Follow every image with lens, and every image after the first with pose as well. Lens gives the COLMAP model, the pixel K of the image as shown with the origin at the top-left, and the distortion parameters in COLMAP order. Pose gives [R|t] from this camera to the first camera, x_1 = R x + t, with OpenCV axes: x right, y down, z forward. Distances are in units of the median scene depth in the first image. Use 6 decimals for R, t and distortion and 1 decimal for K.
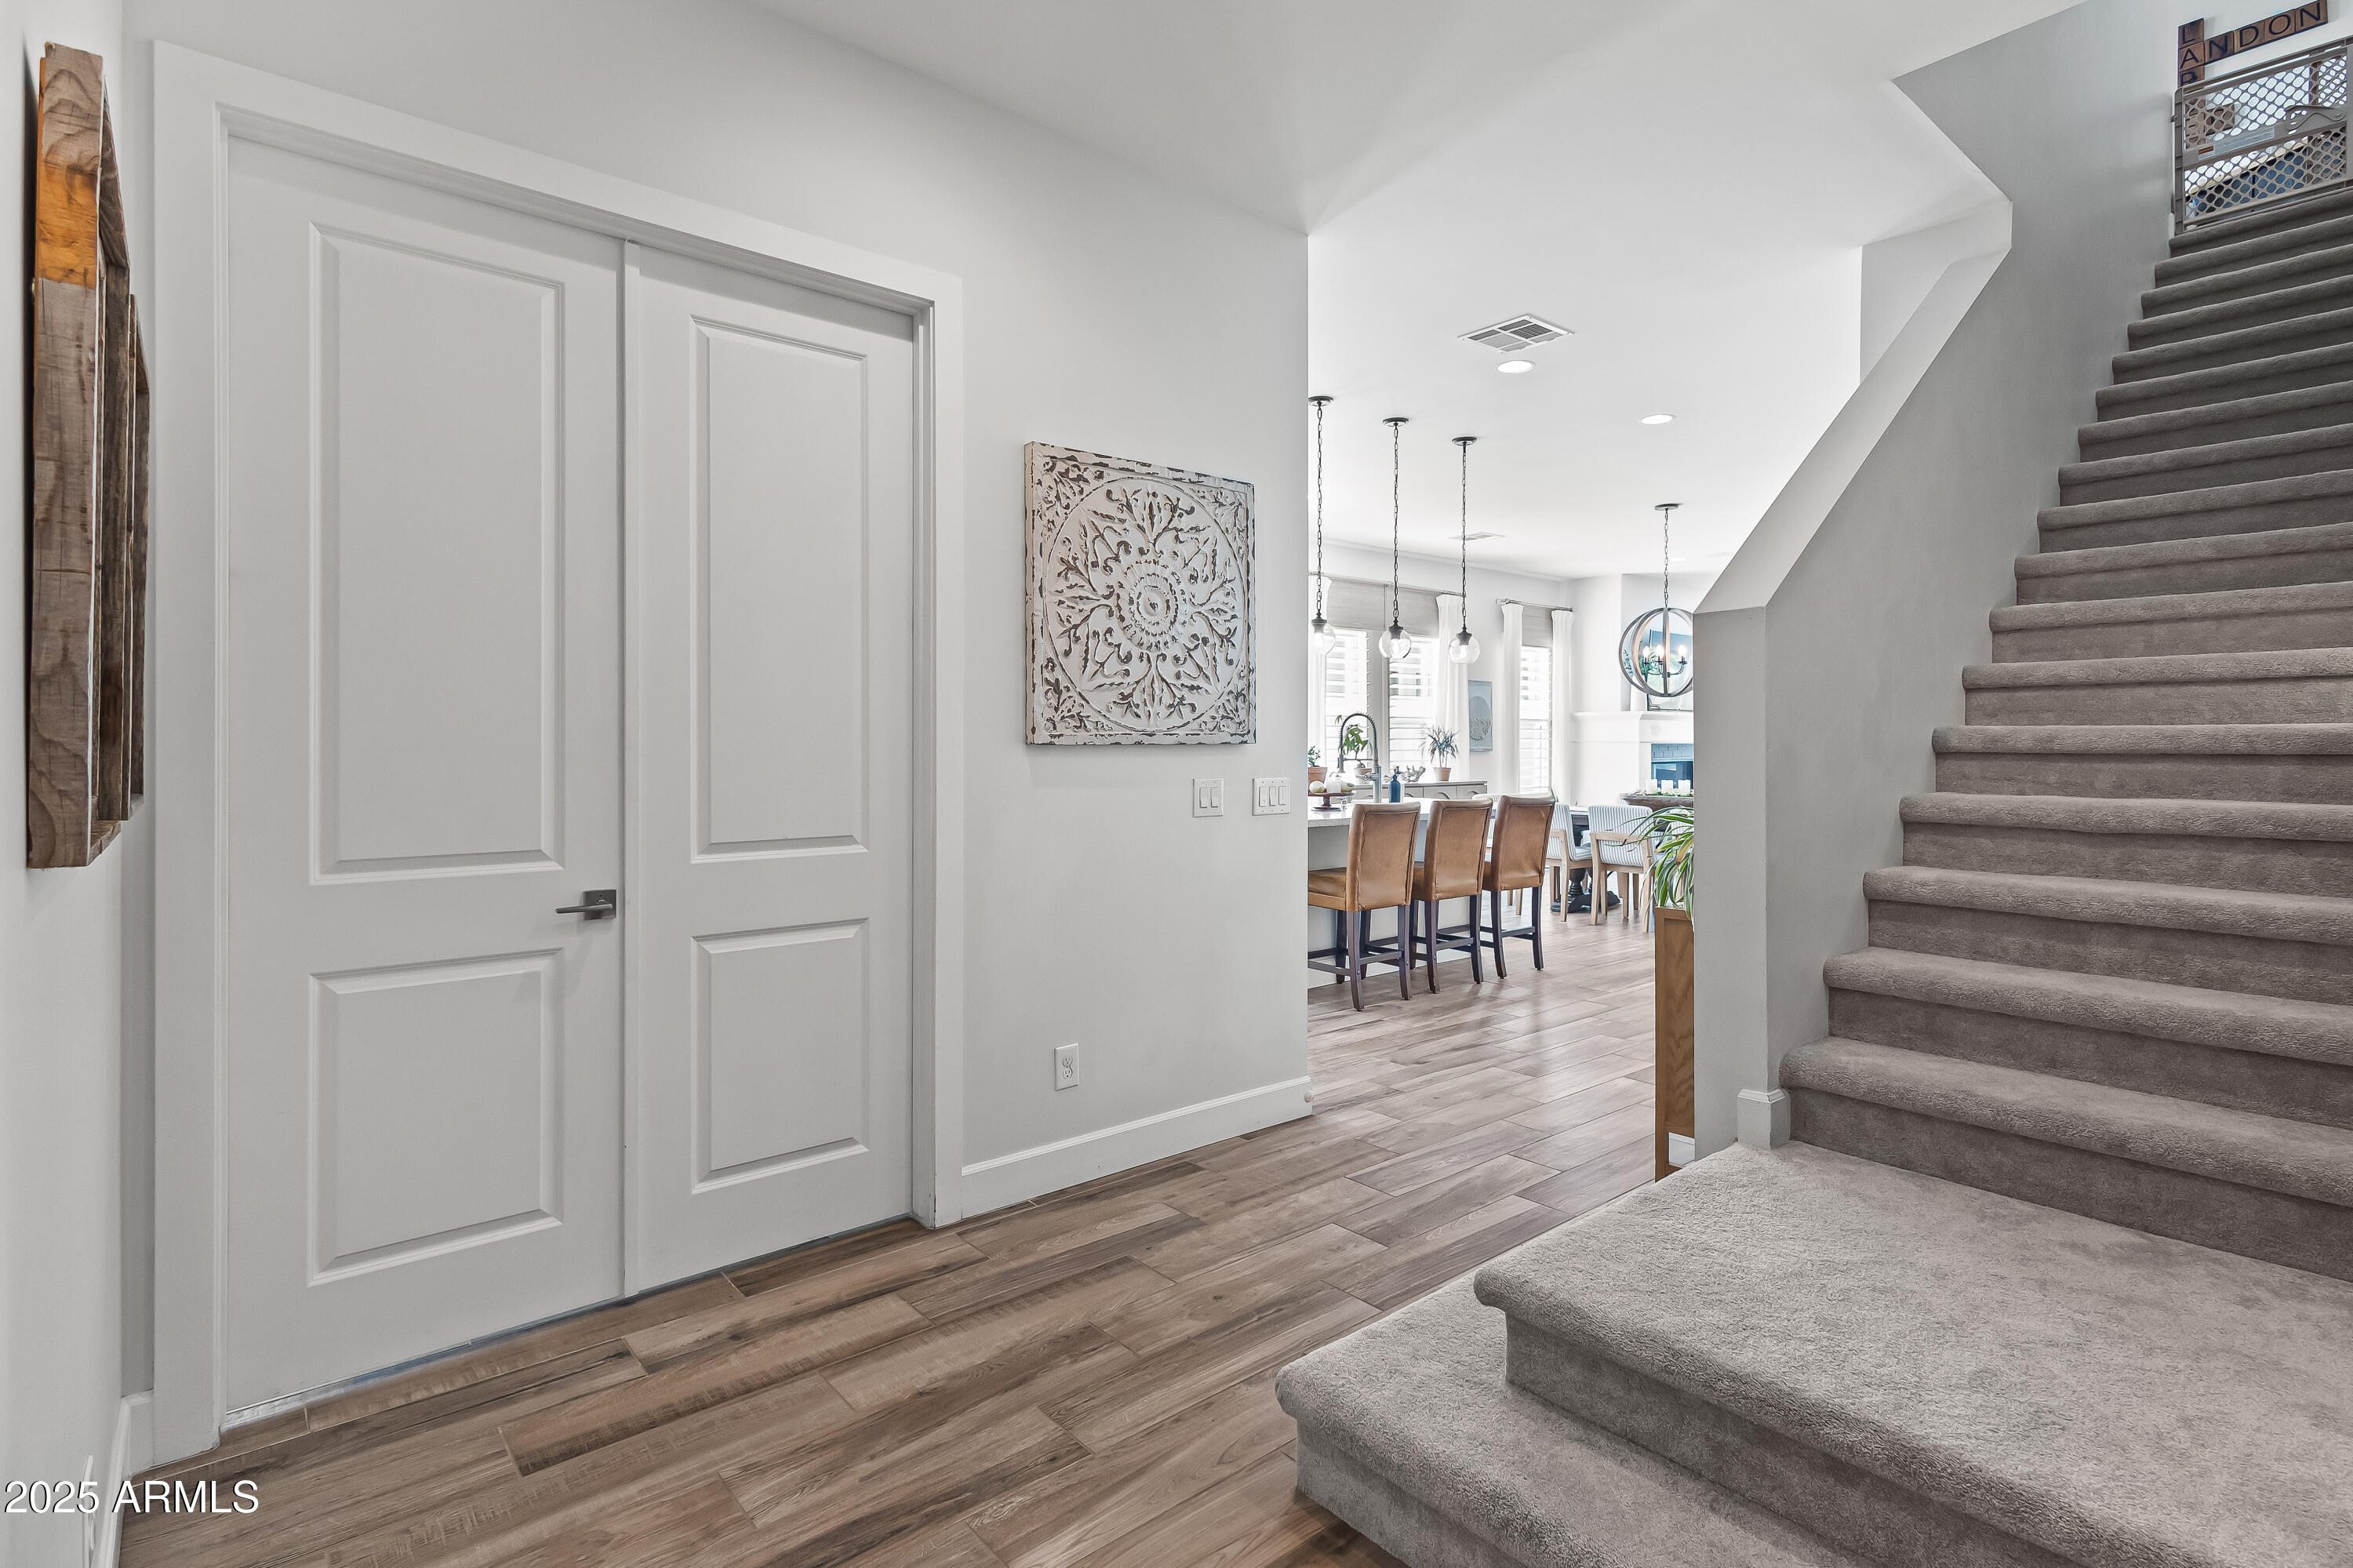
lens RADIAL K [[1133.0, 0, 1170.5], [0, 1133.0, 740.3], [0, 0, 1]] dist [0.001331, 0.000078]
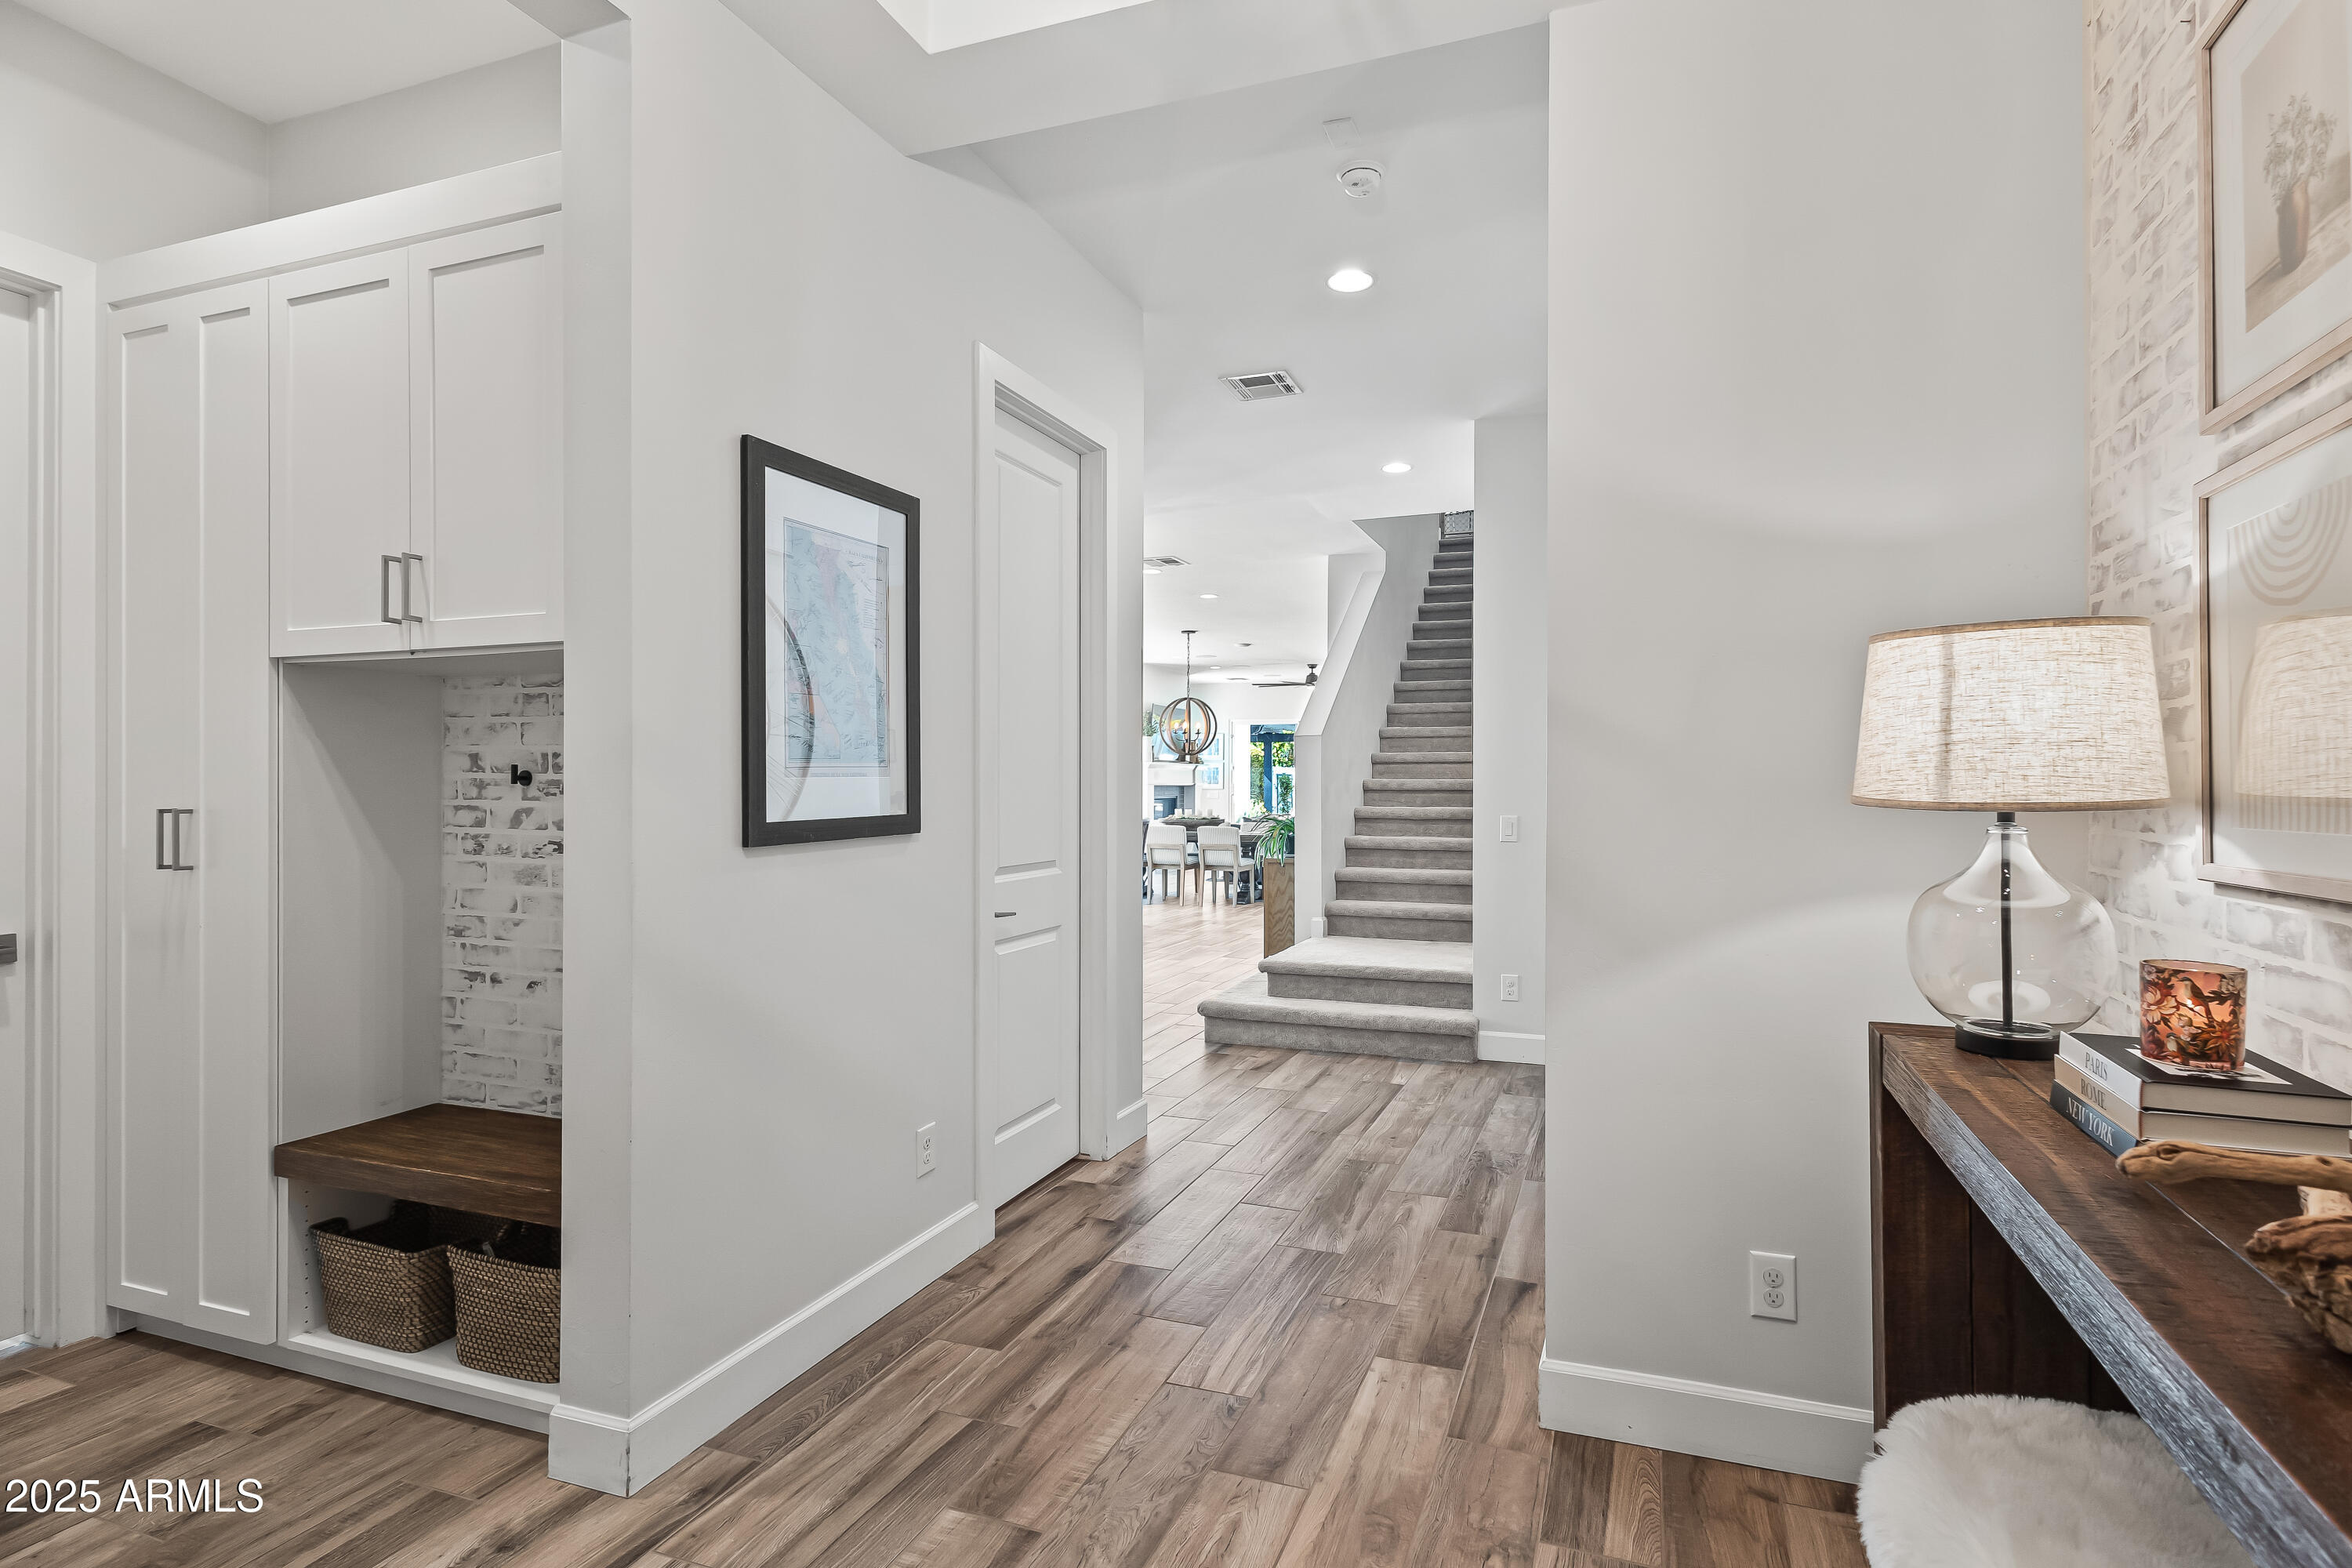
lens RADIAL K [[1098.2, 0, 1176.0], [0, 1098.2, 784.0], [0, 0, 1]] dist [0.001263, -0.000071]
pose [[0.883747, 0.000514, 0.467965, -0.778737], [-0.002129, 0.999993, 0.002921, -0.008359], [-0.467960, -0.003578, 0.883742, -0.886866]]
